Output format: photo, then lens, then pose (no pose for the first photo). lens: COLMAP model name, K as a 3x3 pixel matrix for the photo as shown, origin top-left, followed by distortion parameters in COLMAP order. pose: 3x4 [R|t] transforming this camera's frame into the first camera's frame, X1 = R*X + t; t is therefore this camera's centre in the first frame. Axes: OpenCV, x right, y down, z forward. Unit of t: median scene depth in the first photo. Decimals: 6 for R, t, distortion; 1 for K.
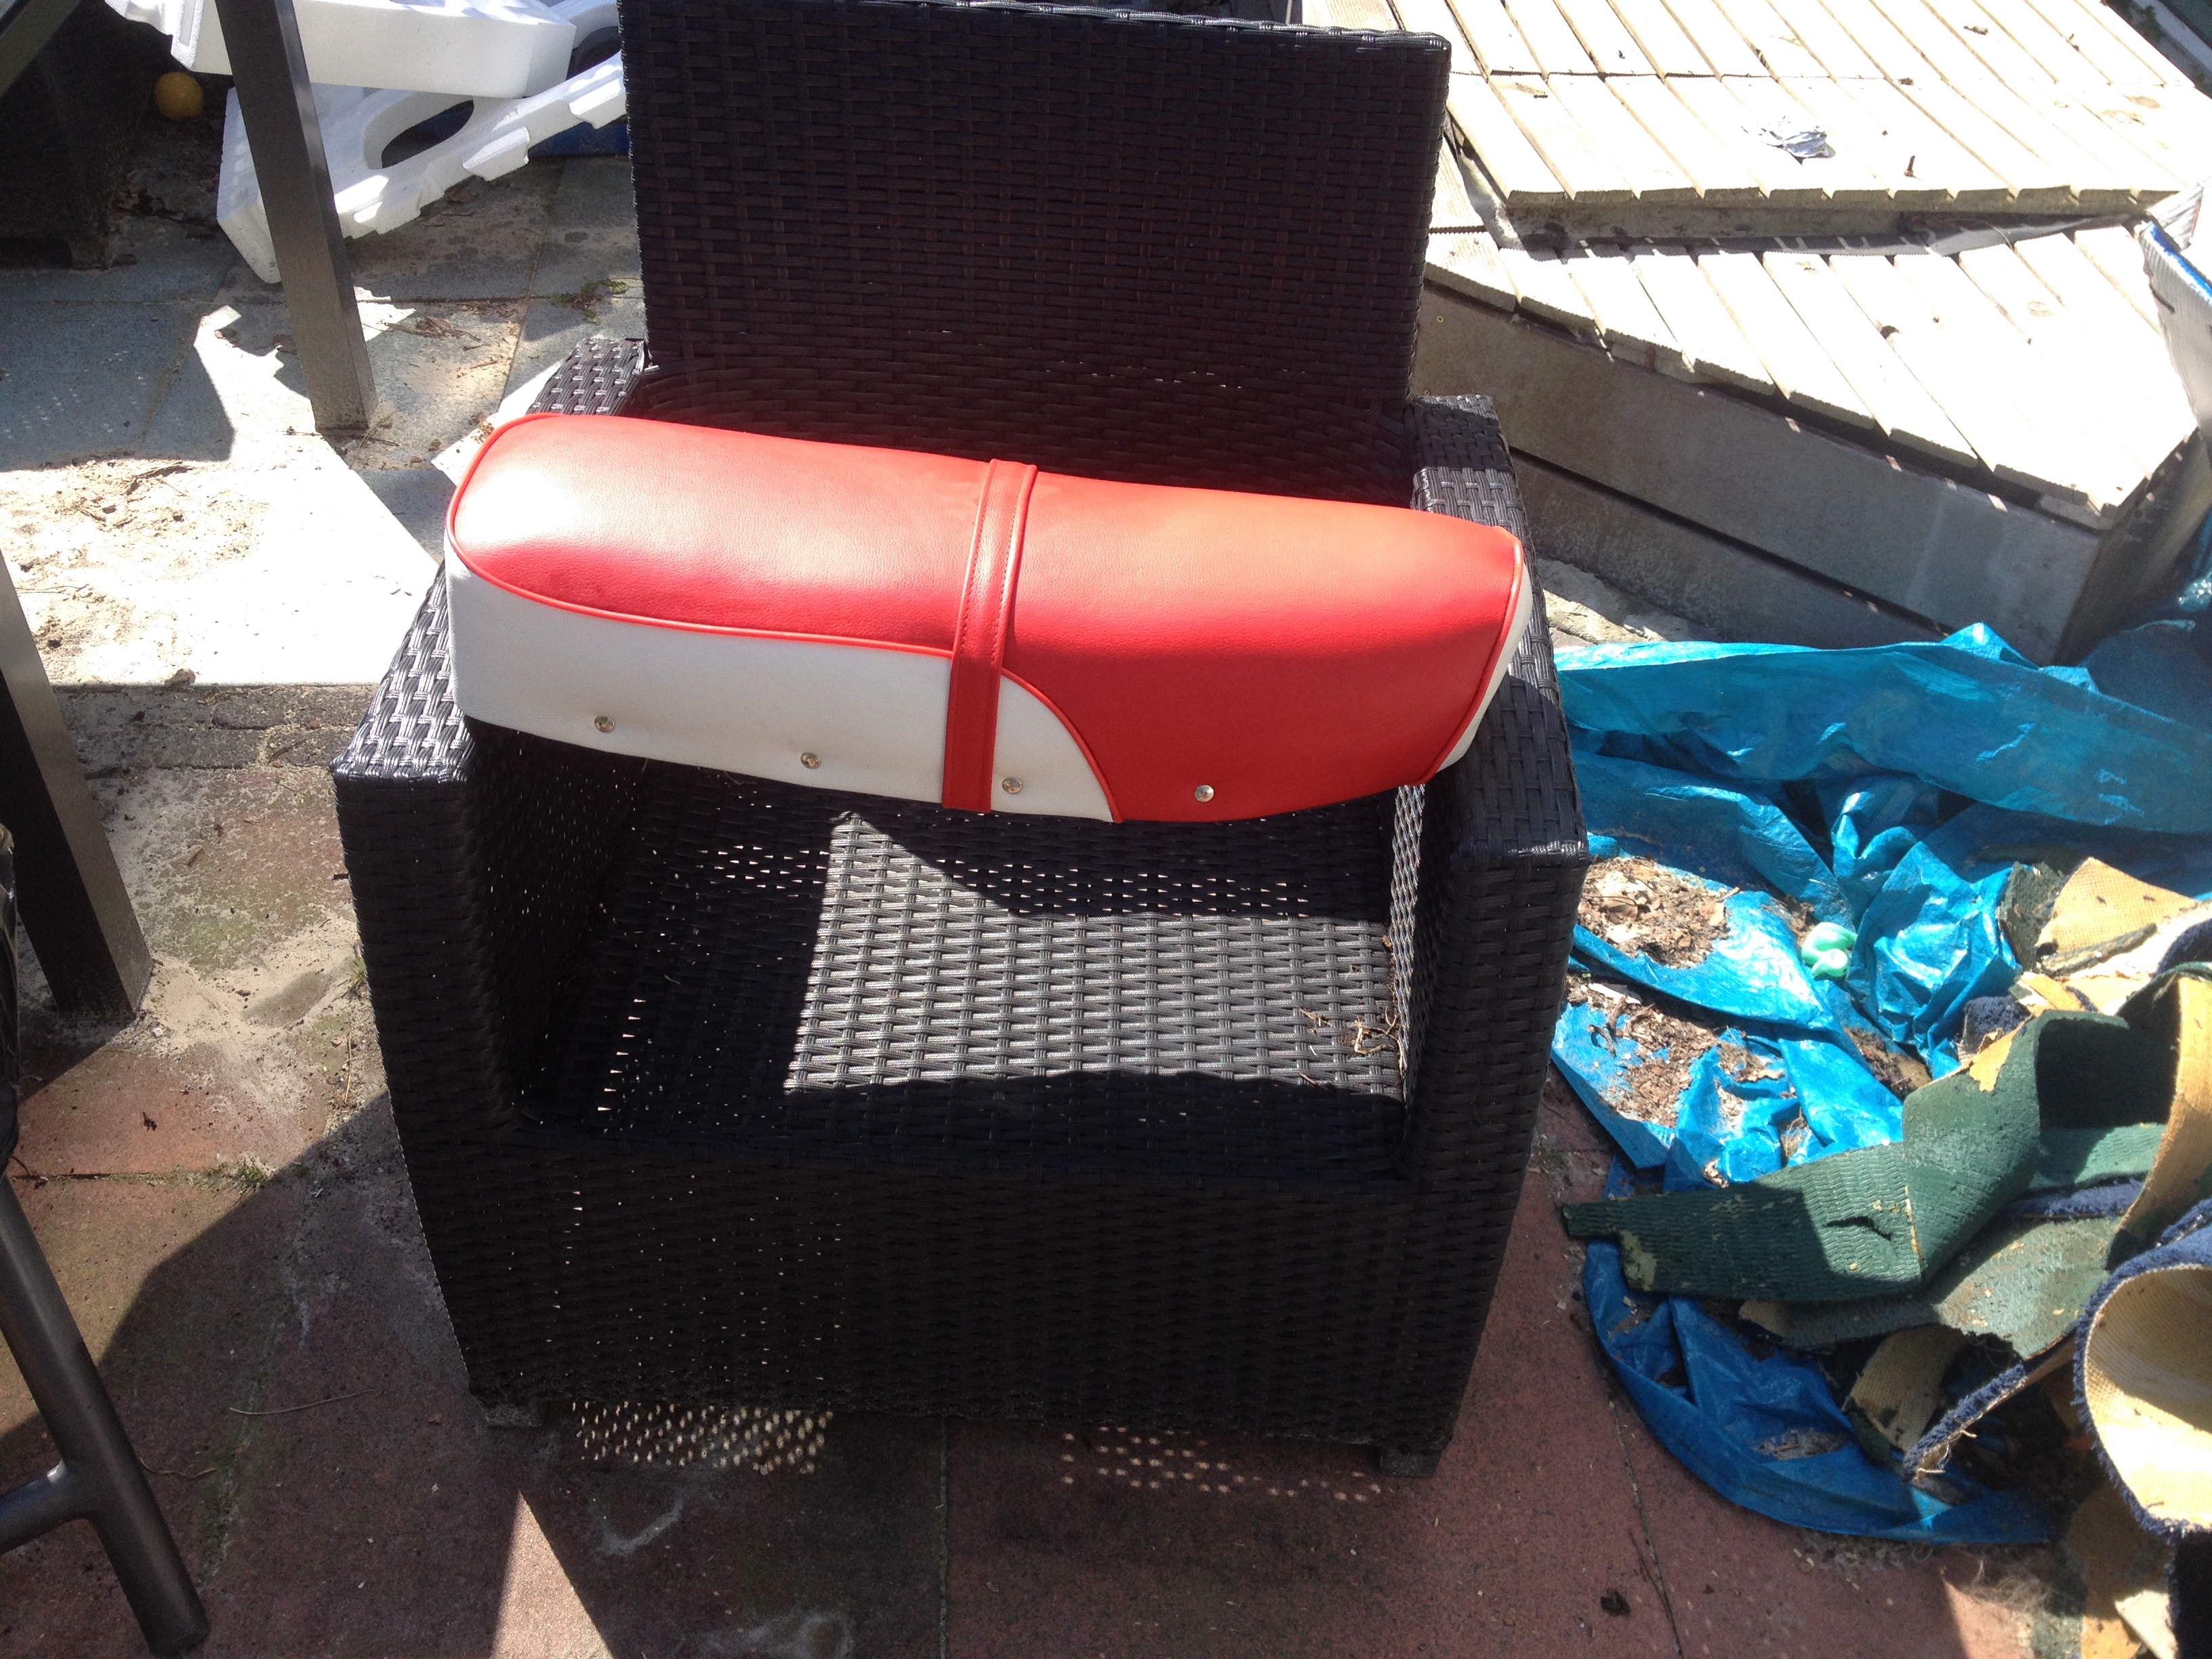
lens RADIAL K [[2217.5, 0, 1110.1], [0, 2217.5, 876.3], [0, 0, 1]] dist [0.136009, -0.279731]
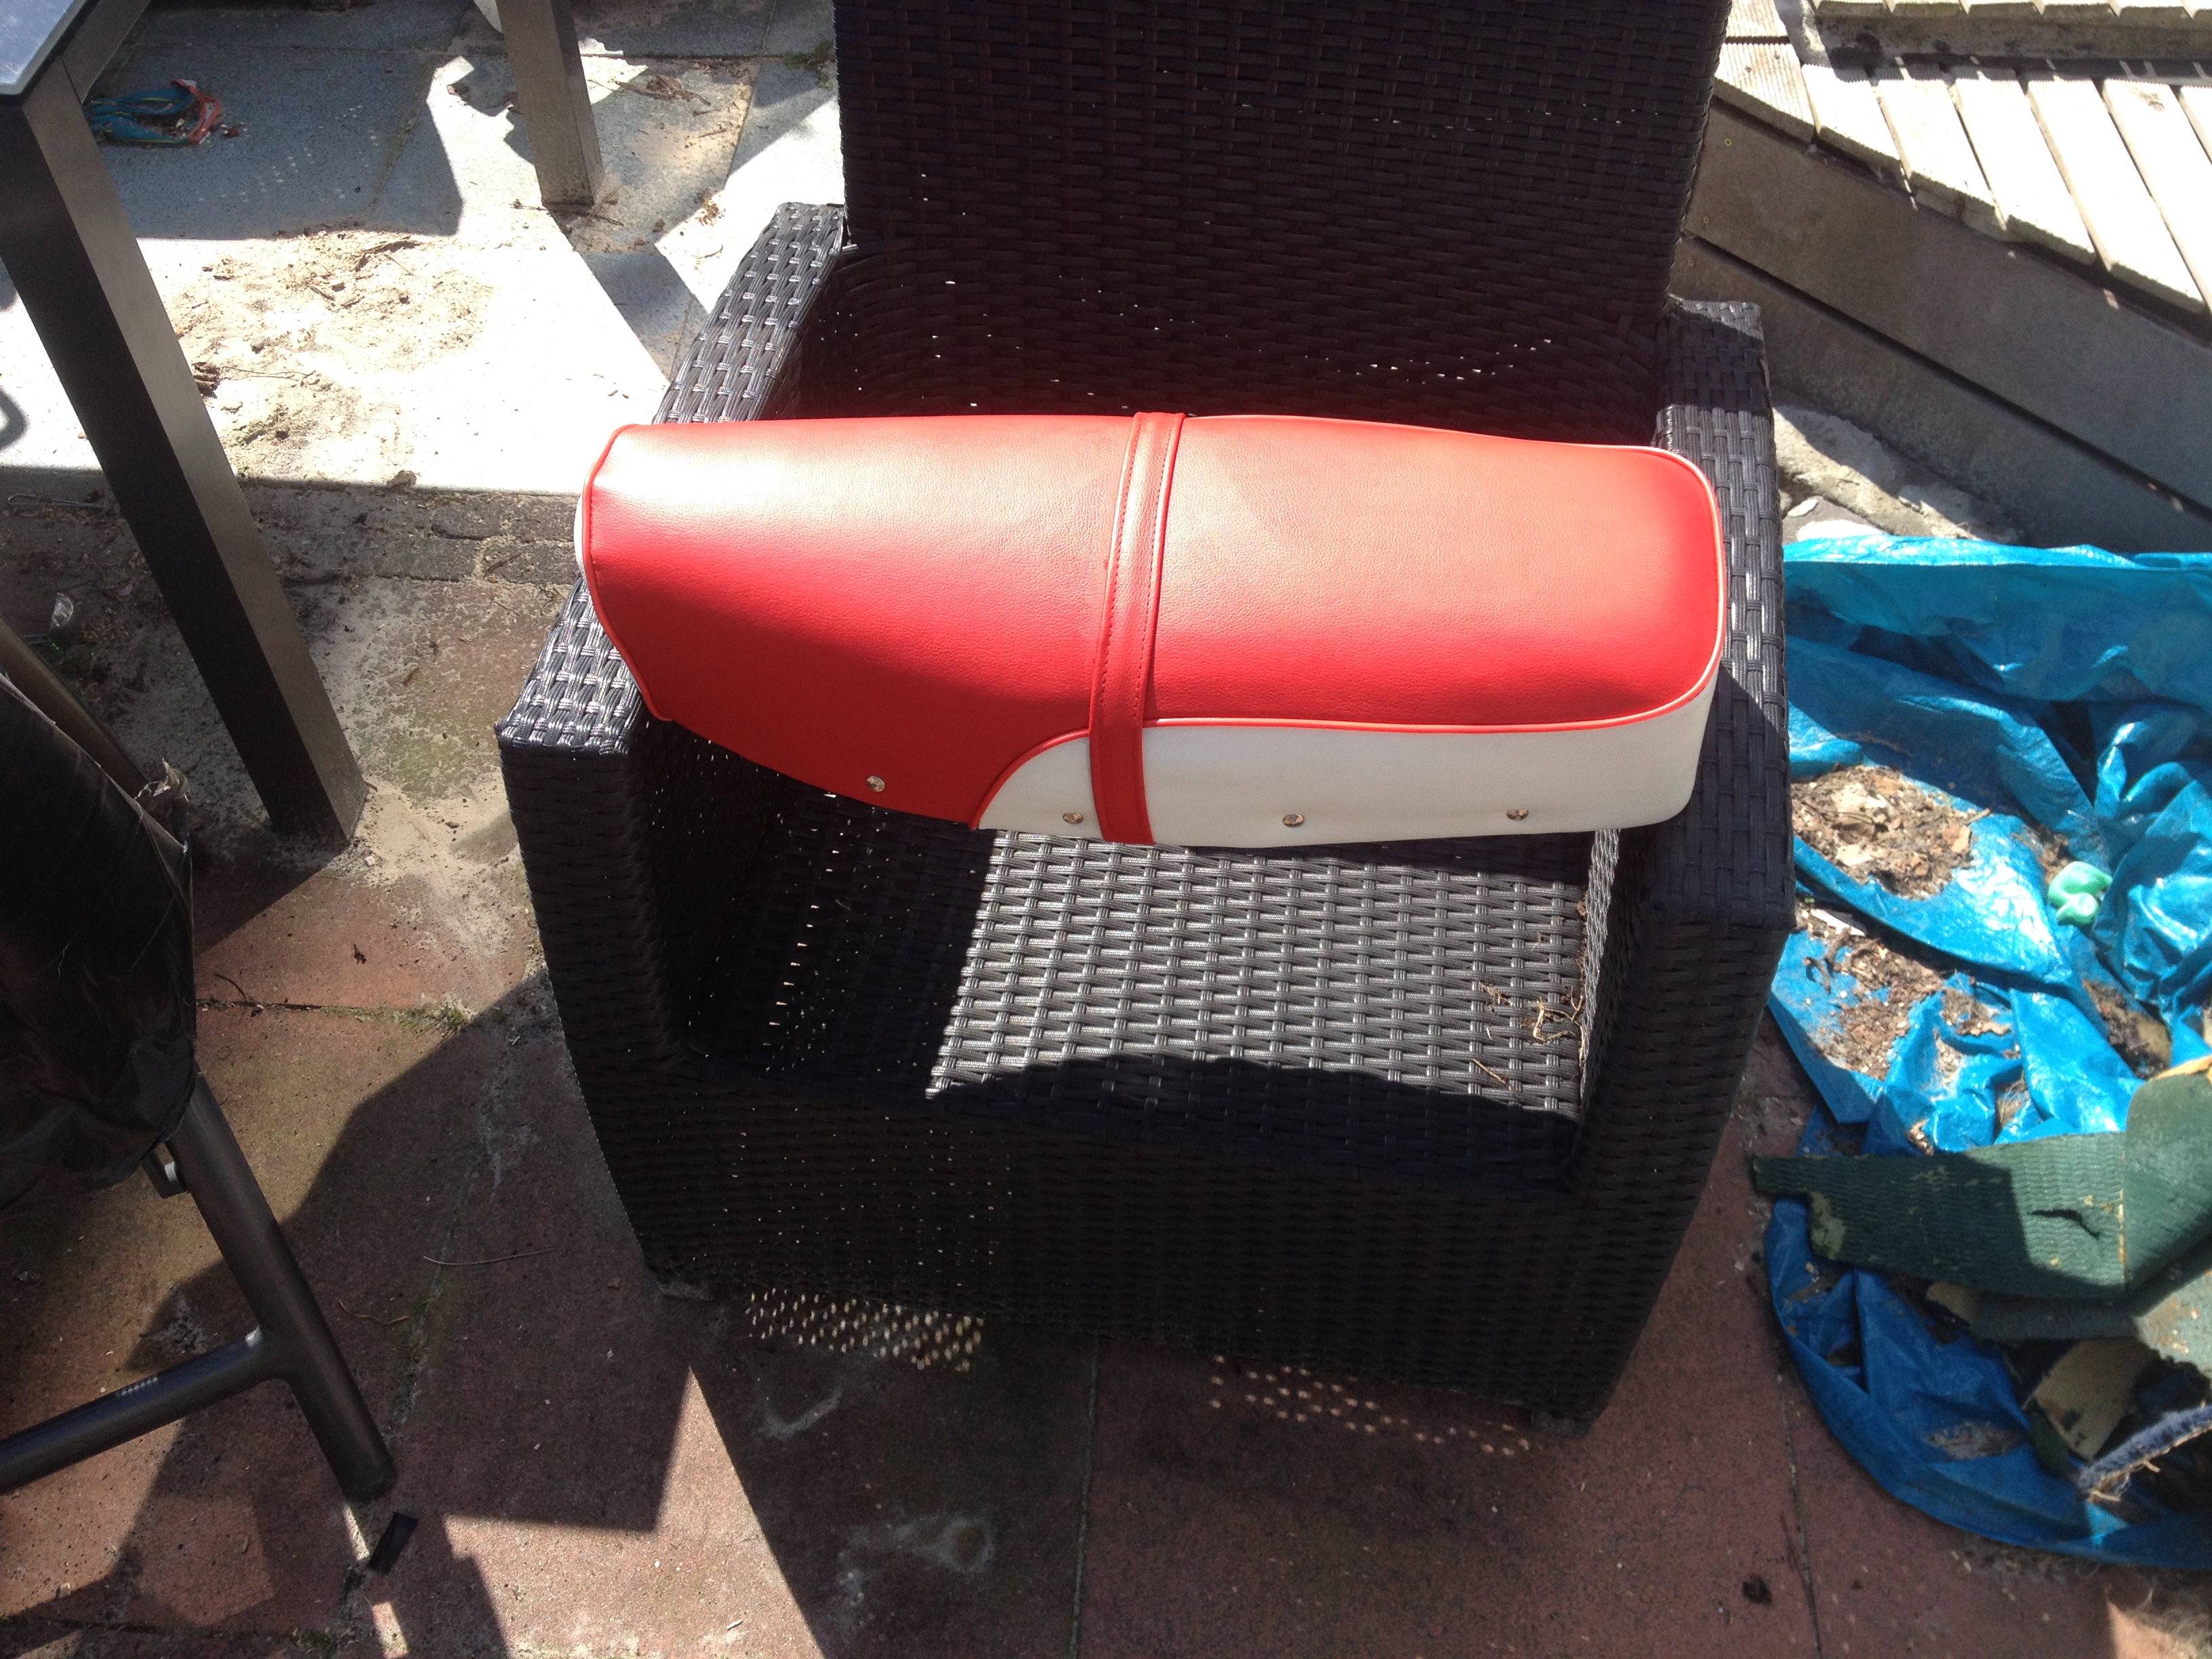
lens RADIAL K [[2217.5, 0, 1110.1], [0, 2217.5, 876.3], [0, 0, 1]] dist [0.136009, -0.279731]
pose [[0.991700, 0.070544, -0.107494, 0.022471], [-0.052695, 0.985601, 0.160666, -0.109587], [0.117281, -0.153668, 0.981138, 0.037201]]
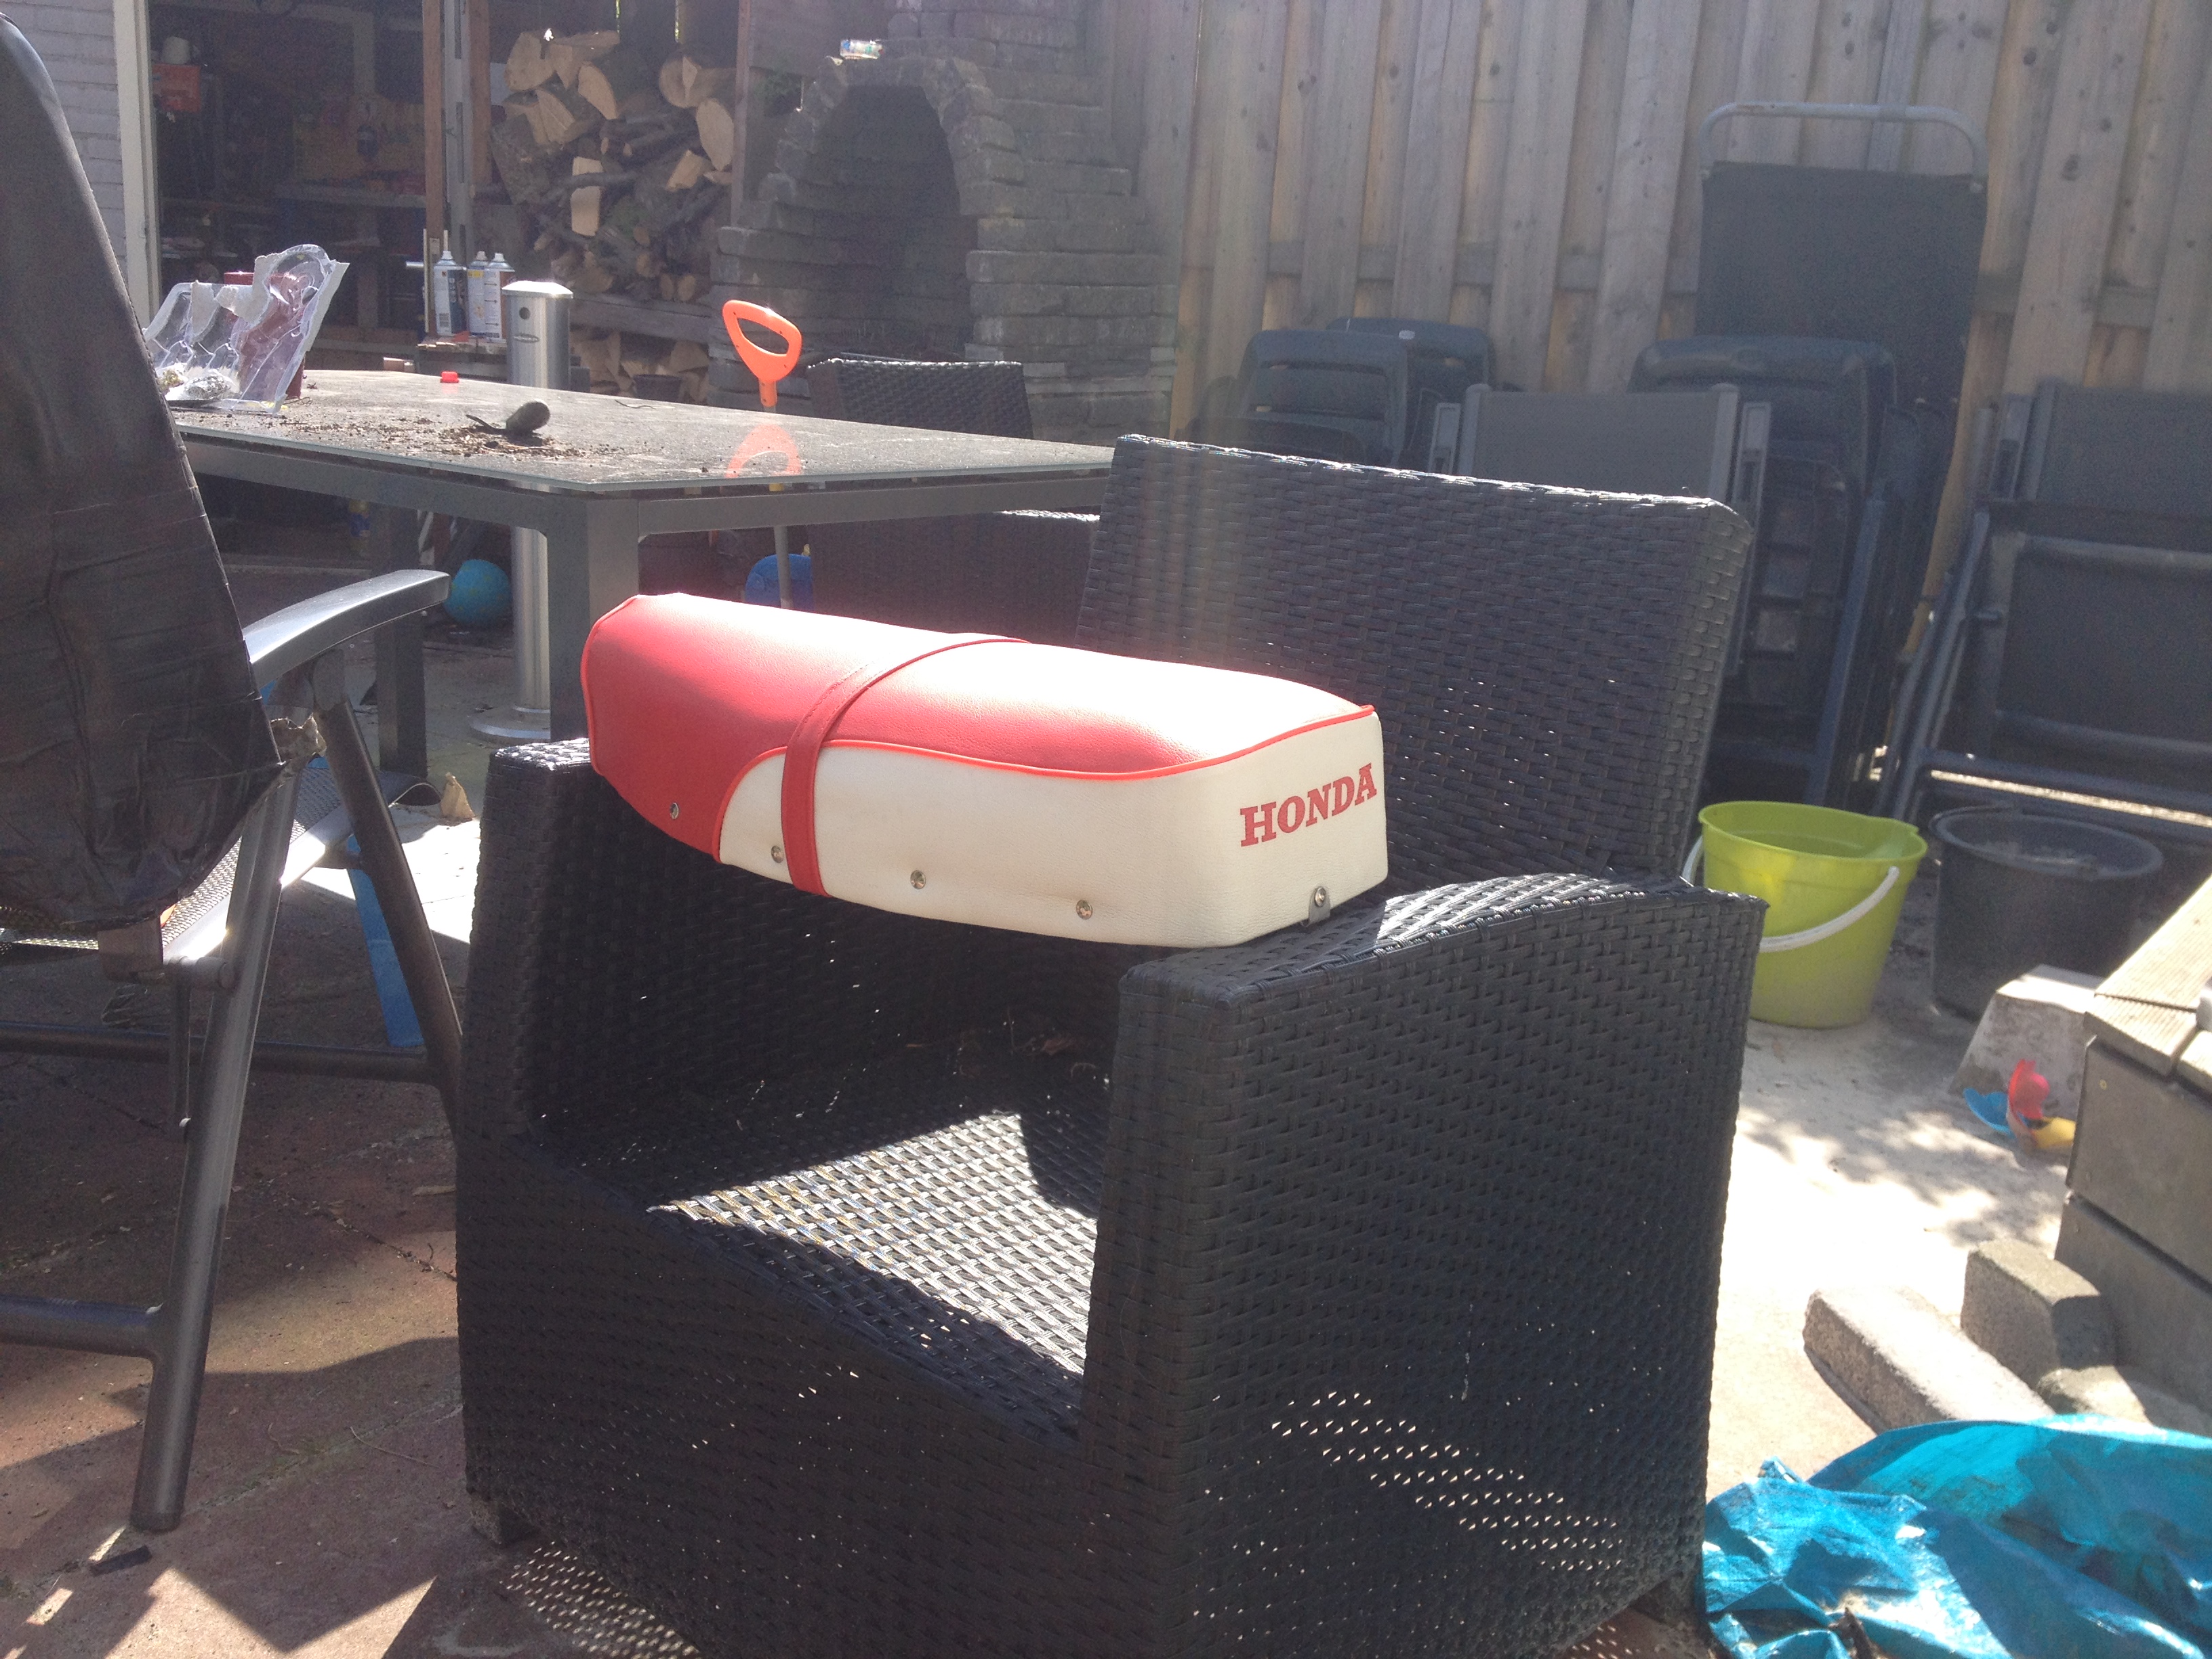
lens RADIAL K [[2217.5, 0, 1110.1], [0, 2217.5, 876.3], [0, 0, 1]] dist [0.136009, -0.279731]
pose [[0.734606, 0.146697, -0.662446, 0.520499], [-0.474213, 0.809292, -0.346653, 0.197817], [0.485259, 0.568793, 0.664076, 0.250602]]
